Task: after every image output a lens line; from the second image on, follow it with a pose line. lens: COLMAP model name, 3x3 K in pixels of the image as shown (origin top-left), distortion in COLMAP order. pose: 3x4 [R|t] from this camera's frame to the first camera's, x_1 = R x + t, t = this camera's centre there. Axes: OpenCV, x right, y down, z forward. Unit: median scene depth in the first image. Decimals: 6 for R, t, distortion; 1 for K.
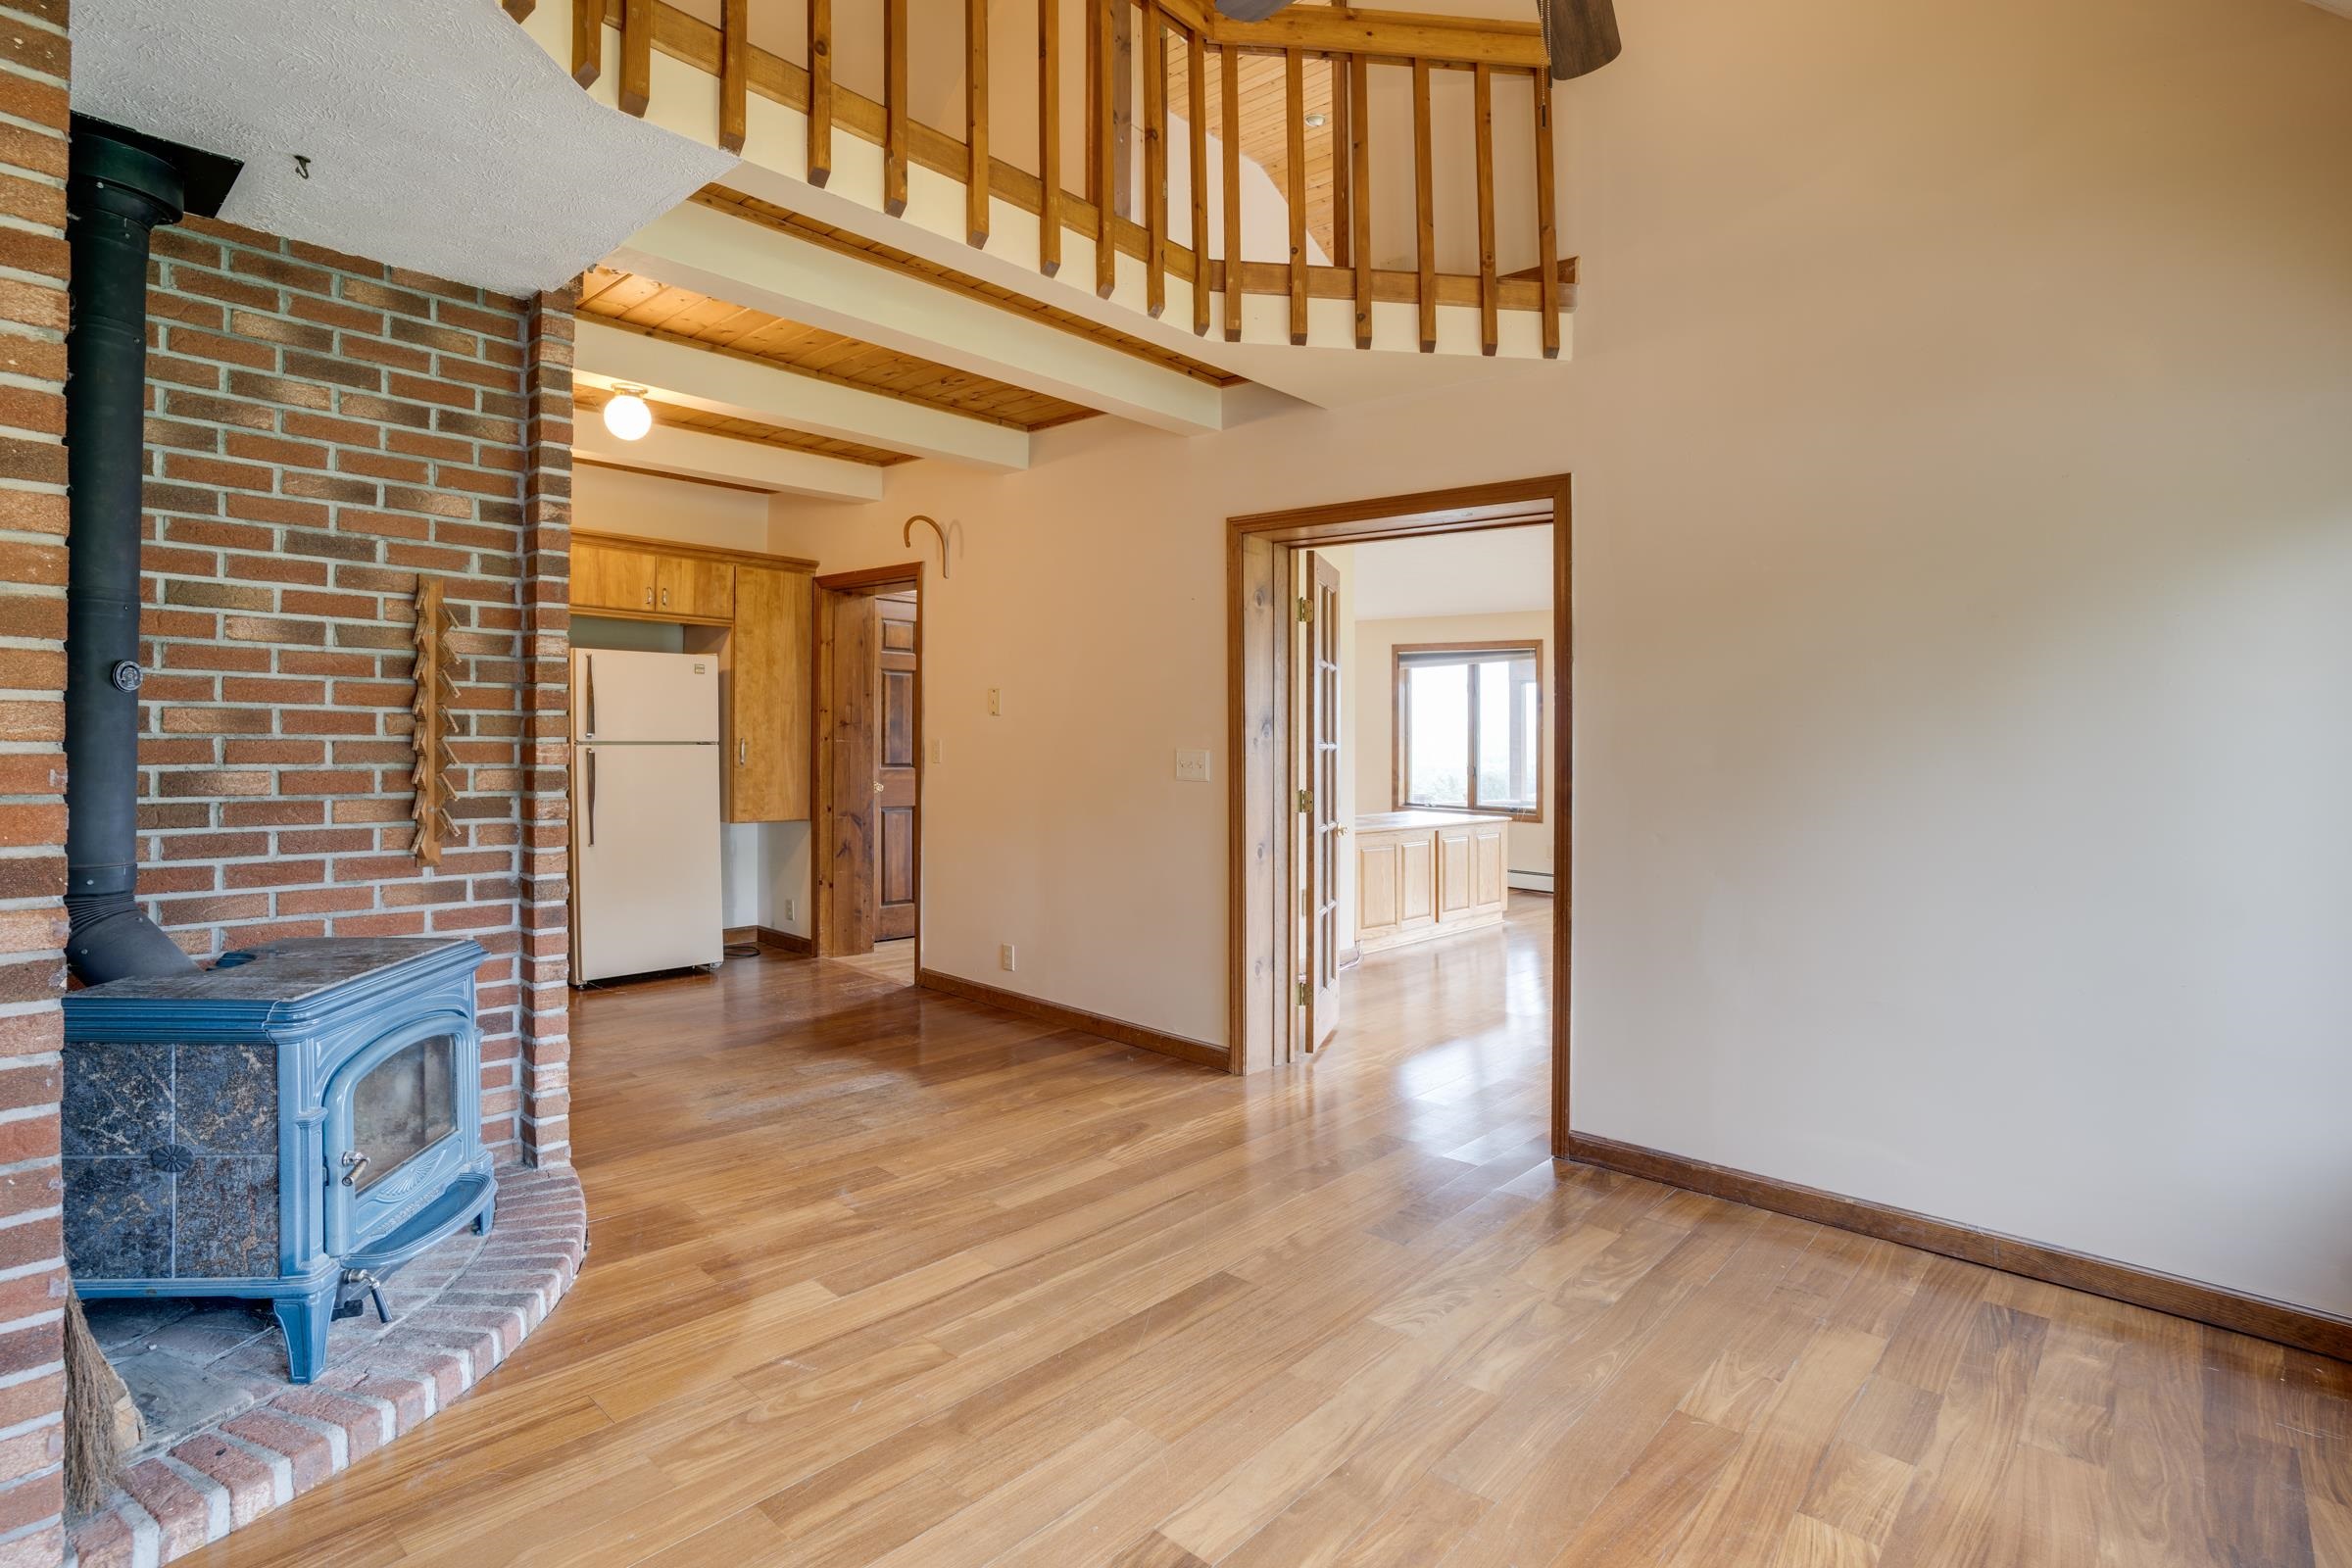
lens RADIAL K [[1177.6, 0, 1178.6], [0, 1177.6, 711.7], [0, 0, 1]] dist [-0.031349, 0.000661]
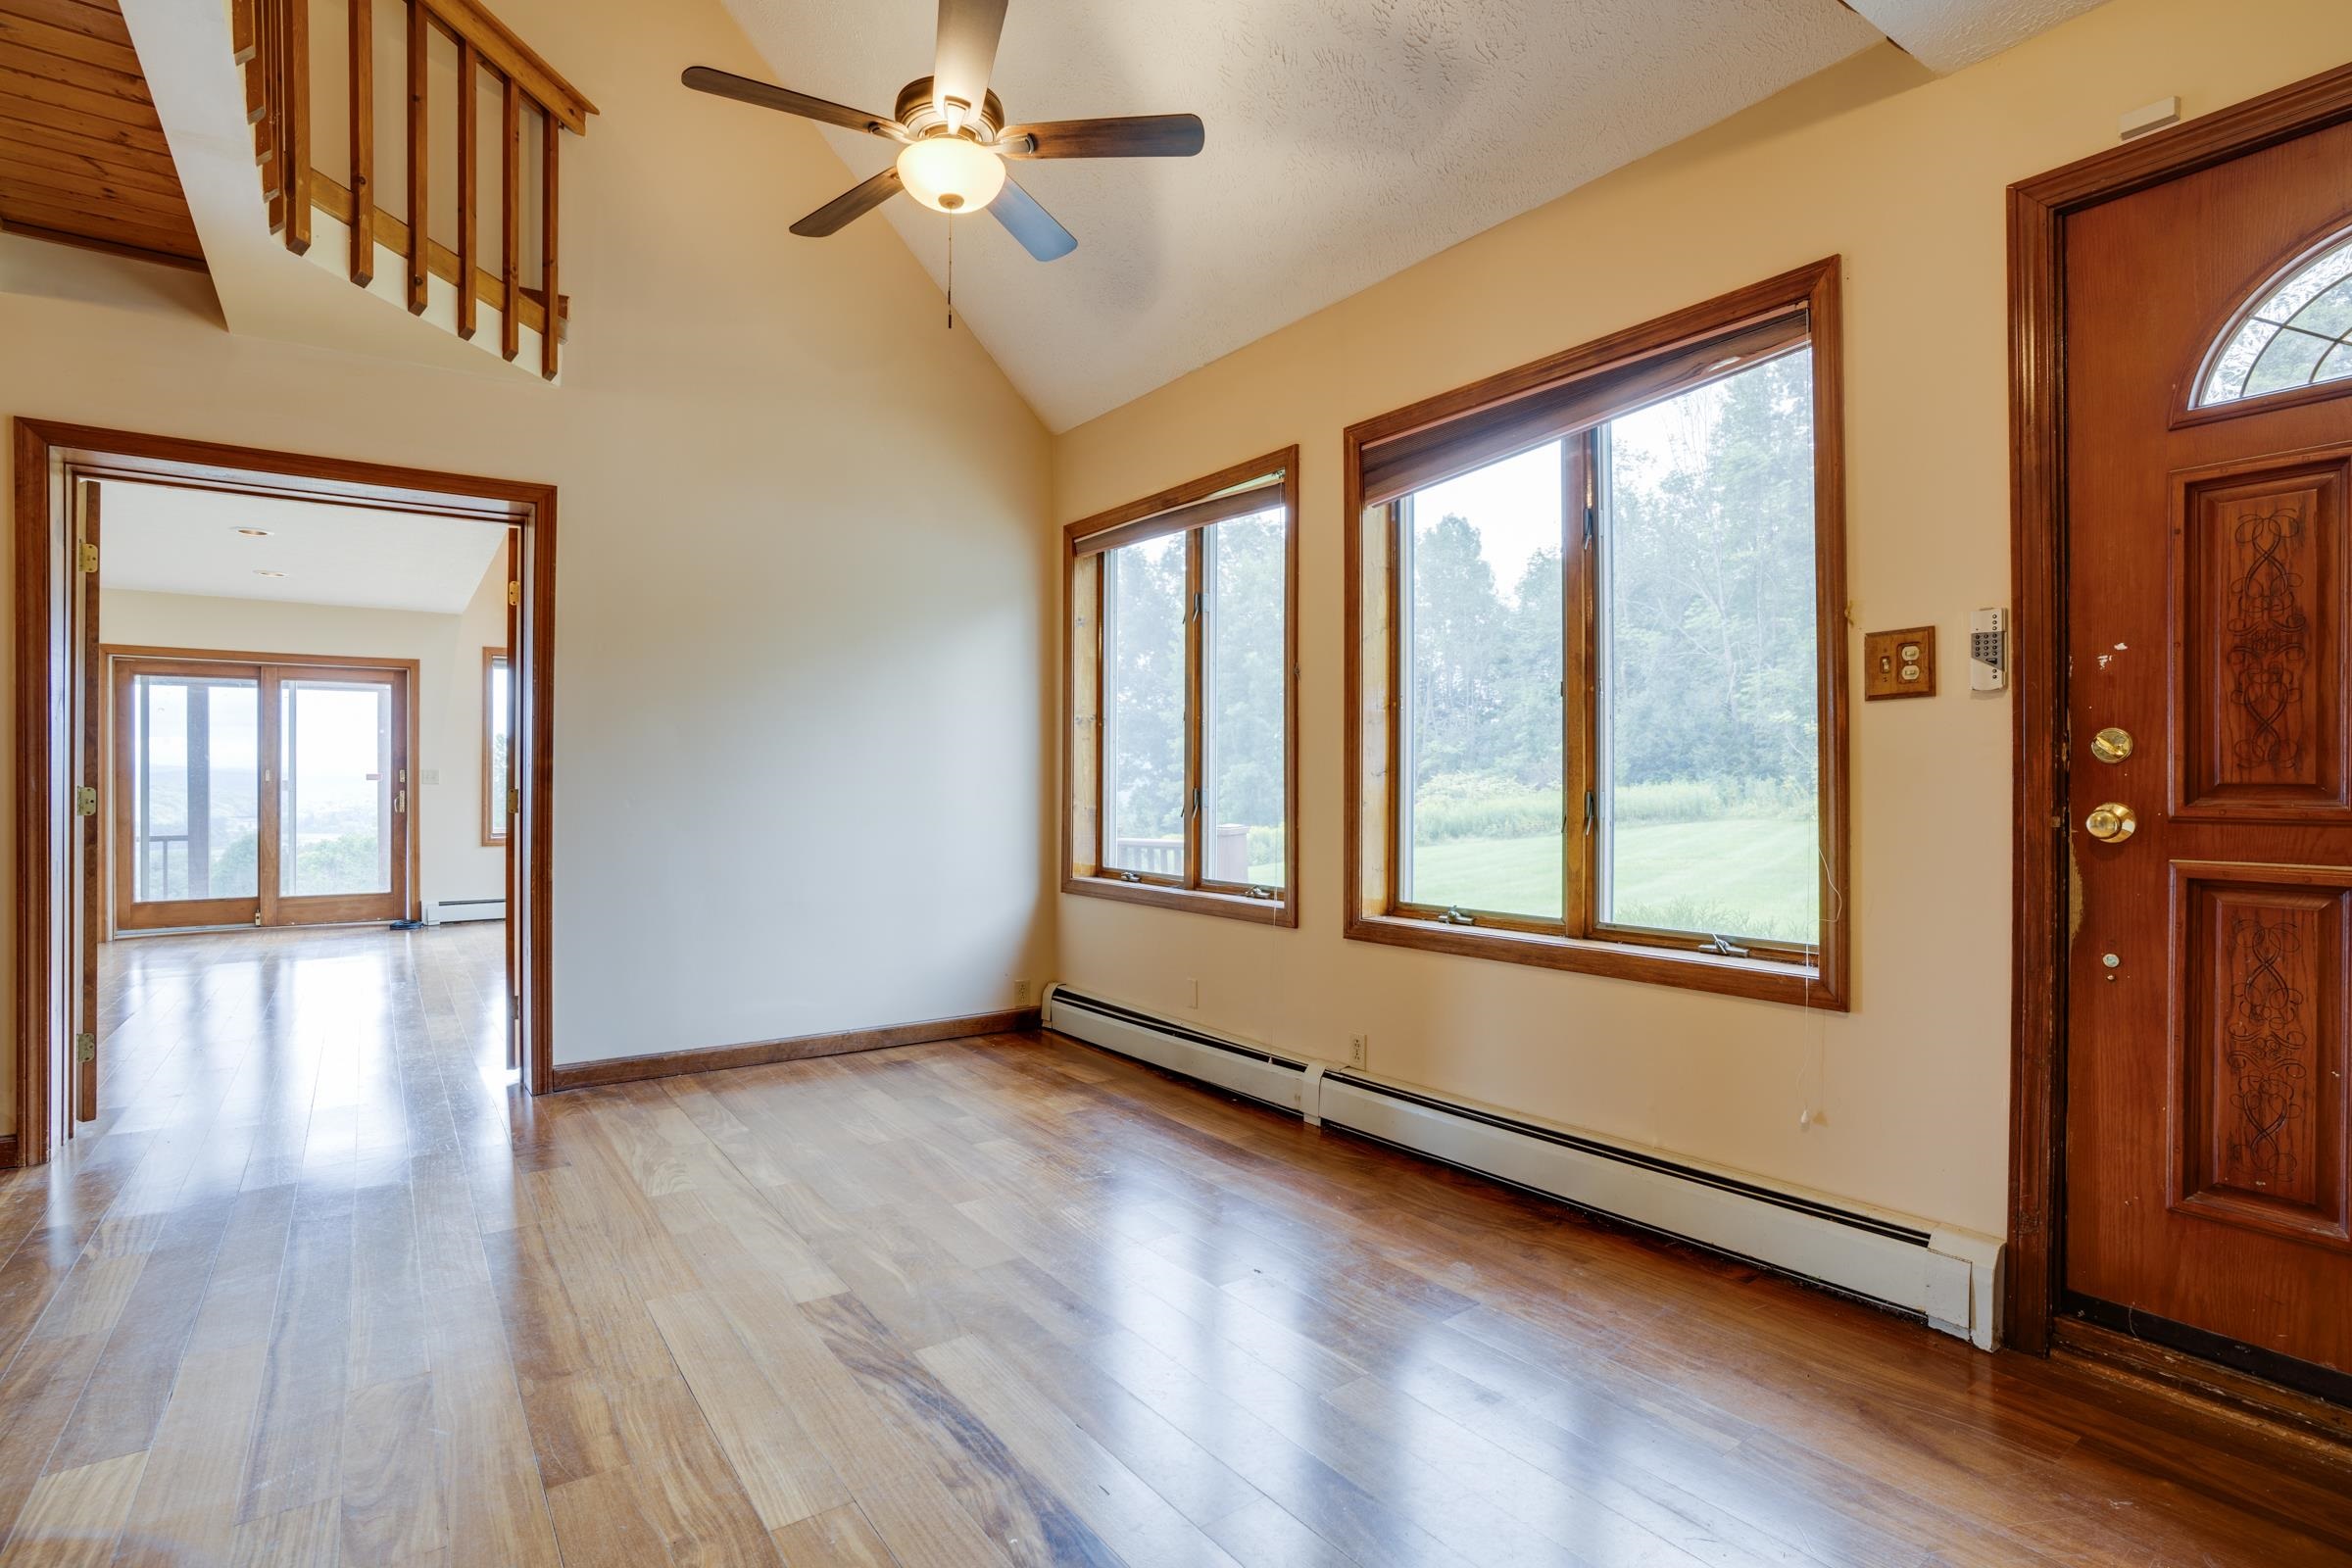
lens RADIAL K [[1156.9, 0, 1176.0], [0, 1156.9, 784.0], [0, 0, 1]] dist [-0.016422, 0.001278]
pose [[0.220269, -0.022851, 0.975172, -0.761183], [-0.013077, 0.999567, 0.026376, 0.056077], [-0.975352, -0.018562, 0.219874, 0.205868]]
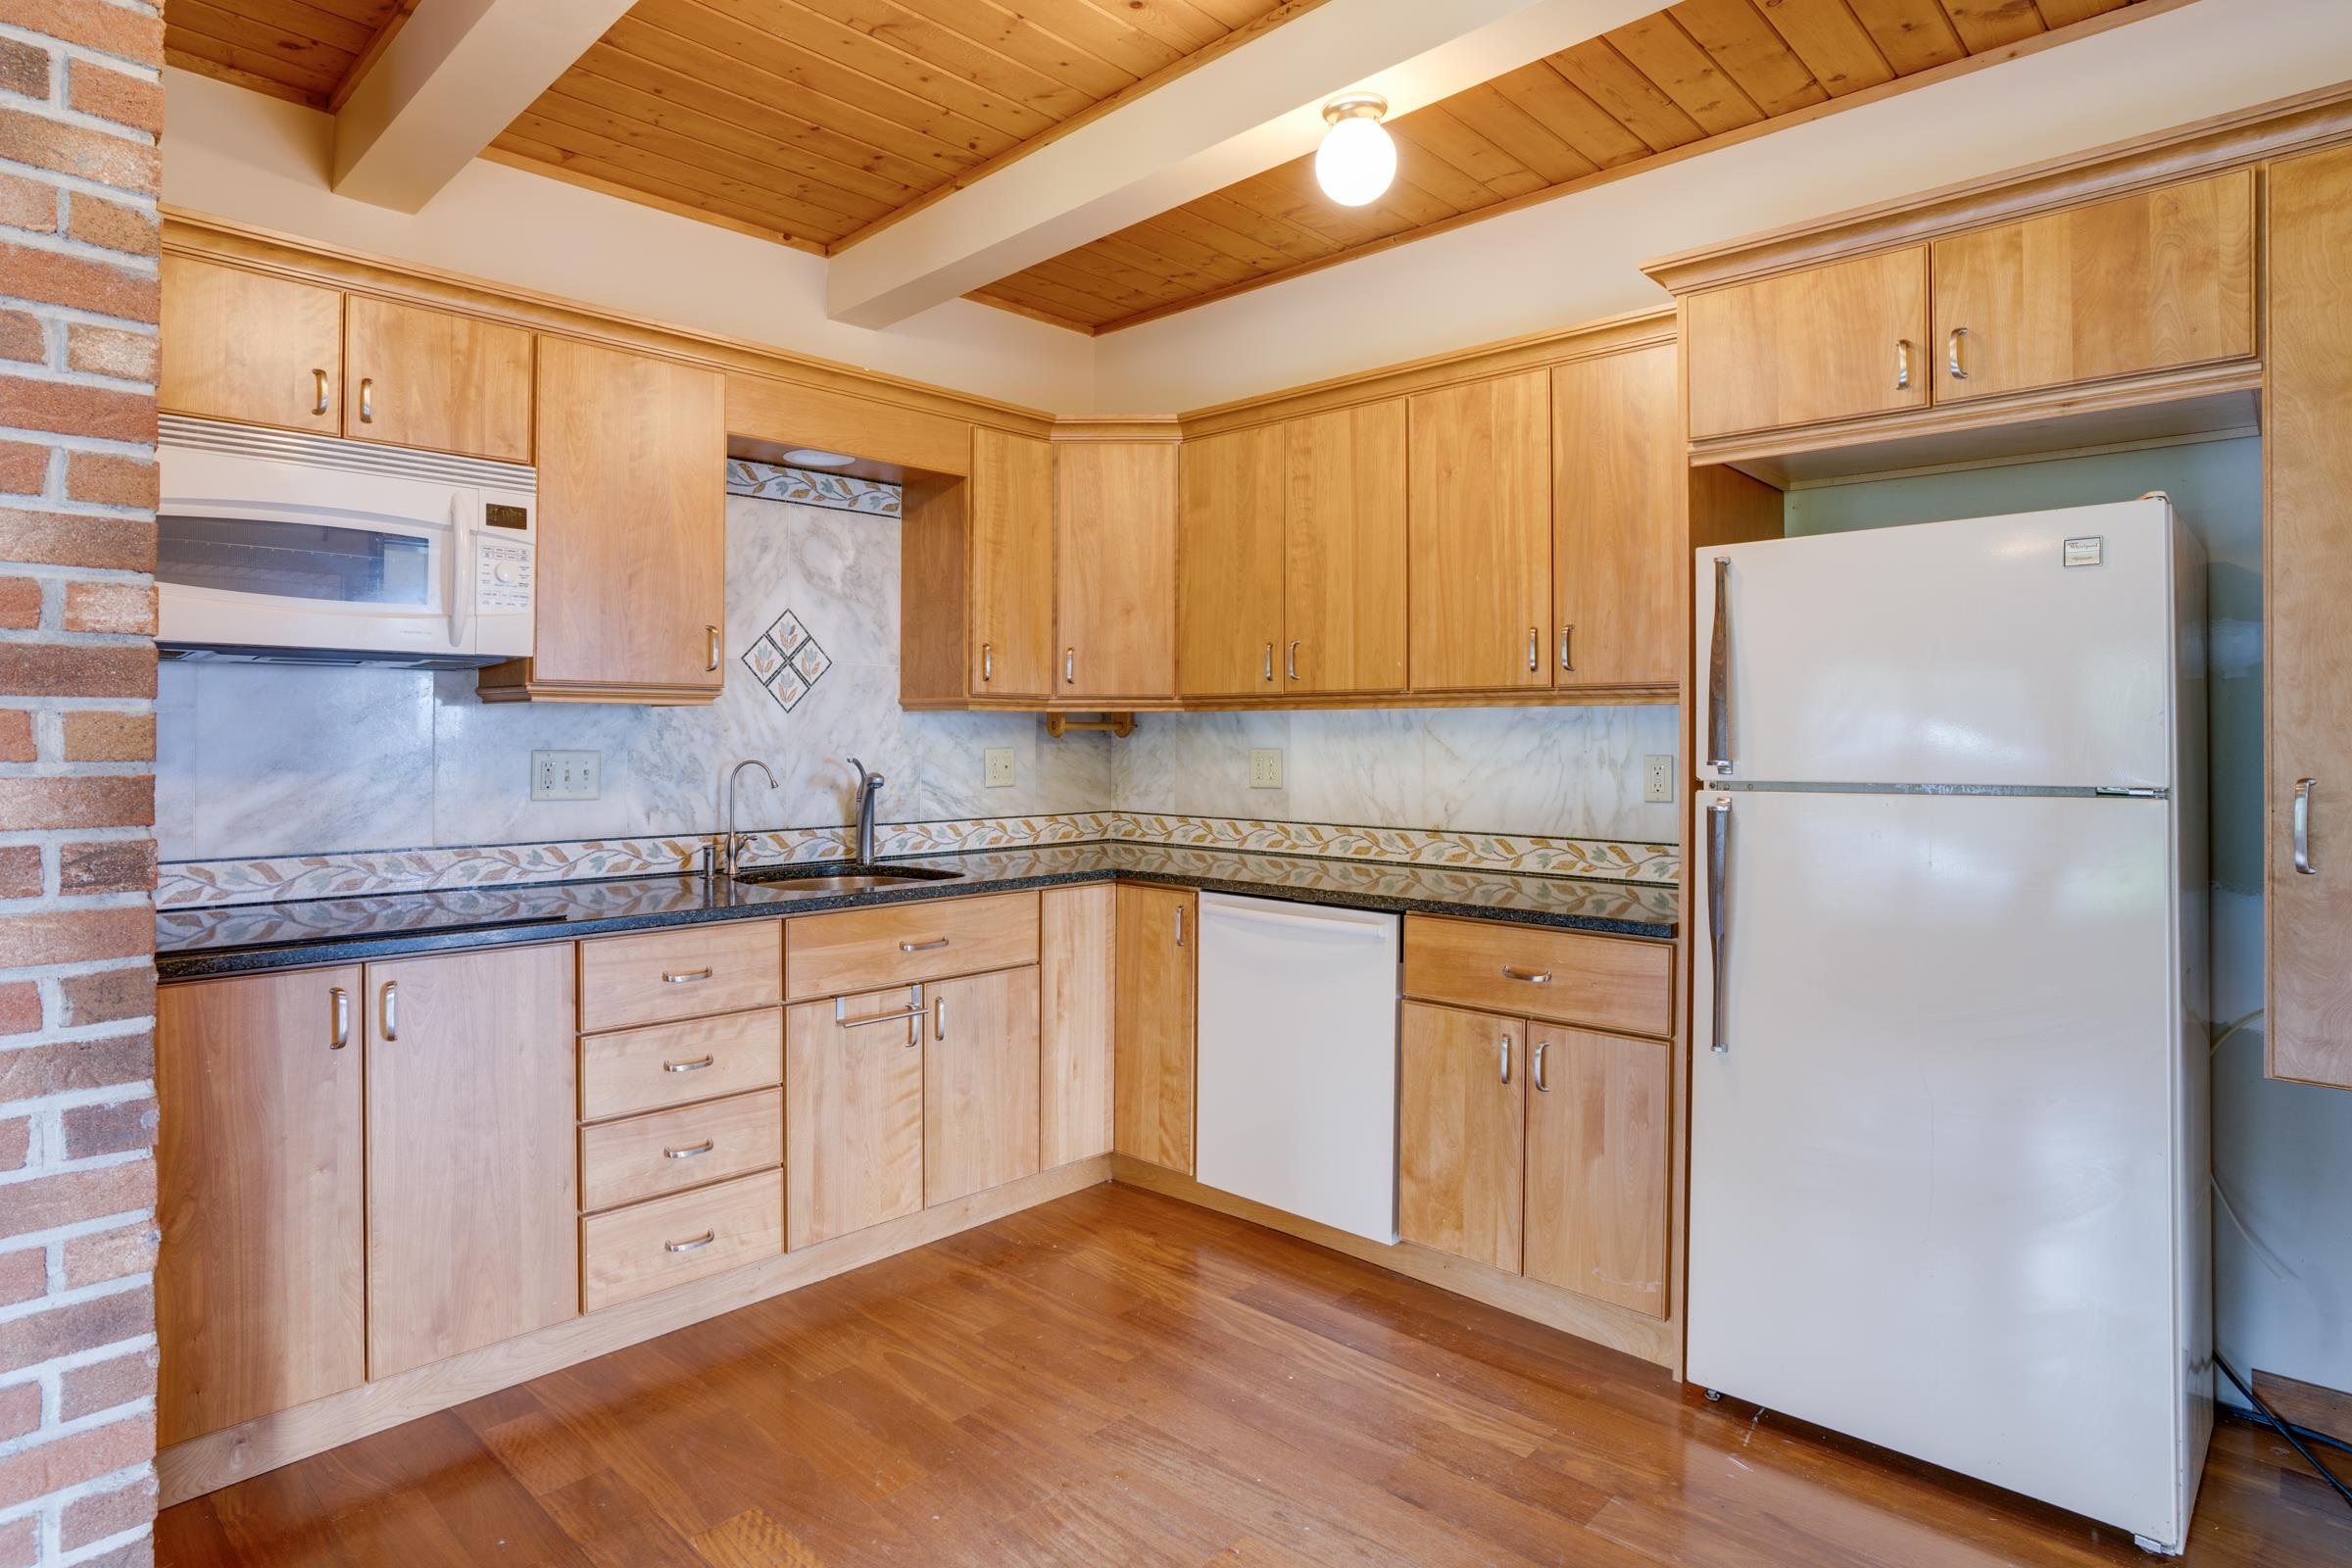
lens RADIAL K [[1258.1, 0, 1175.5], [0, 1258.1, 771.9], [0, 0, 1]] dist [-0.021136, 0.000974]
pose [[-0.021374, 0.006941, -0.999747, -0.154082], [0.016882, 0.999836, 0.006581, 0.031700], [0.999629, -0.016737, -0.021487, 1.574806]]
